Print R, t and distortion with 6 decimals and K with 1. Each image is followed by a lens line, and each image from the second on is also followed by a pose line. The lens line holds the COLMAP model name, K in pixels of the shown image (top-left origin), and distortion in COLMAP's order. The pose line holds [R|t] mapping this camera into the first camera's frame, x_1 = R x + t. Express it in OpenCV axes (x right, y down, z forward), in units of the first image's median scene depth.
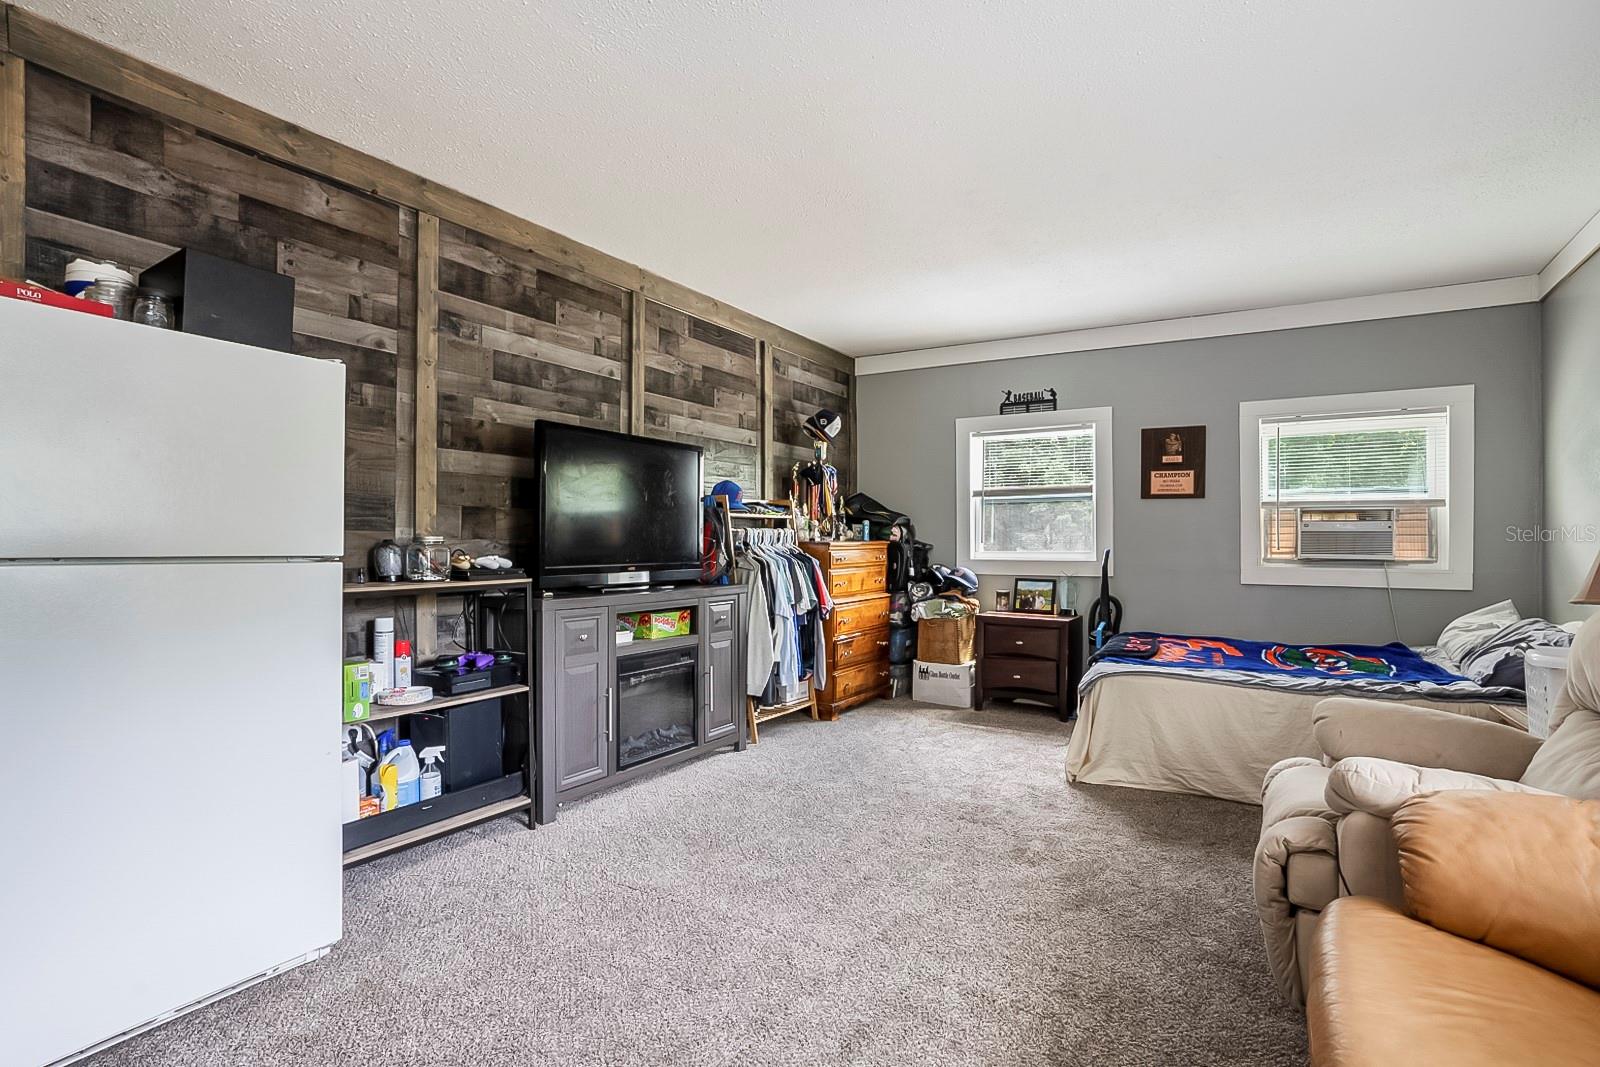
lens RADIAL K [[764.9, 0, 800.0], [0, 764.9, 533.5], [0, 0, 1]] dist [-0.039316, 0.021046]
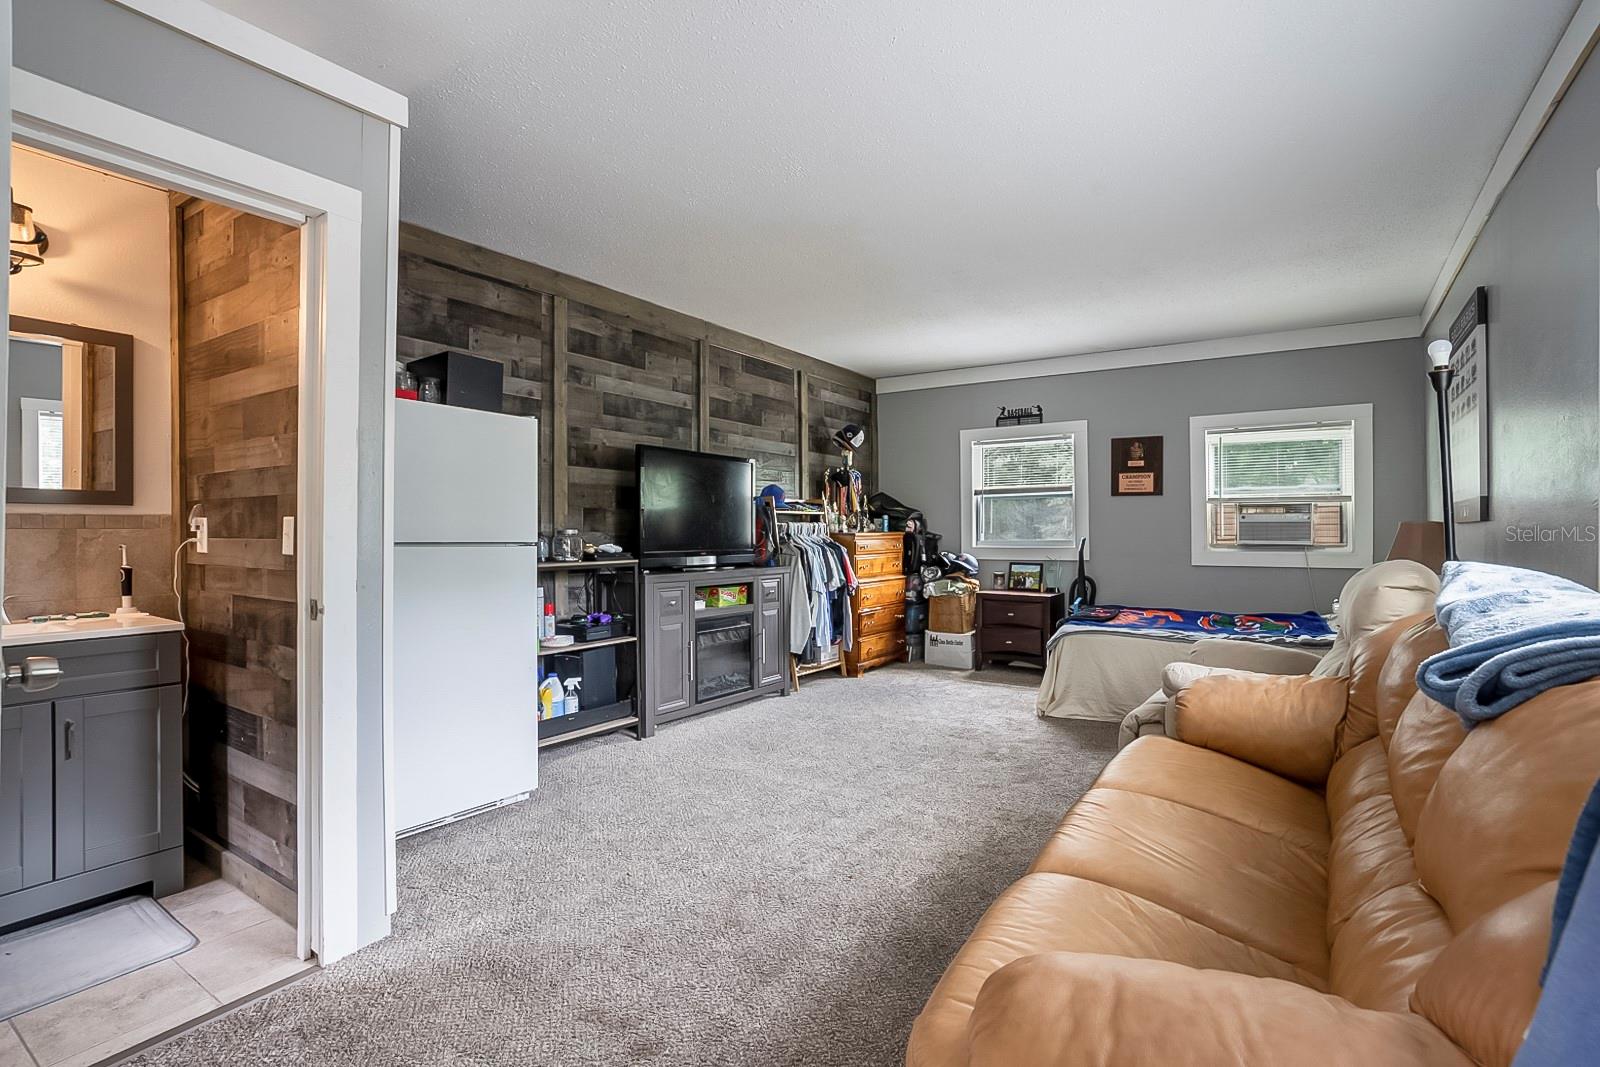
lens RADIAL K [[764.9, 0, 800.0], [0, 764.9, 533.5], [0, 0, 1]] dist [-0.039316, 0.021046]
pose [[0.999144, -0.006256, -0.040882, 0.000585], [0.006599, 0.999944, 0.008270, 0.001123], [0.040828, -0.008533, 0.999130, -0.288219]]
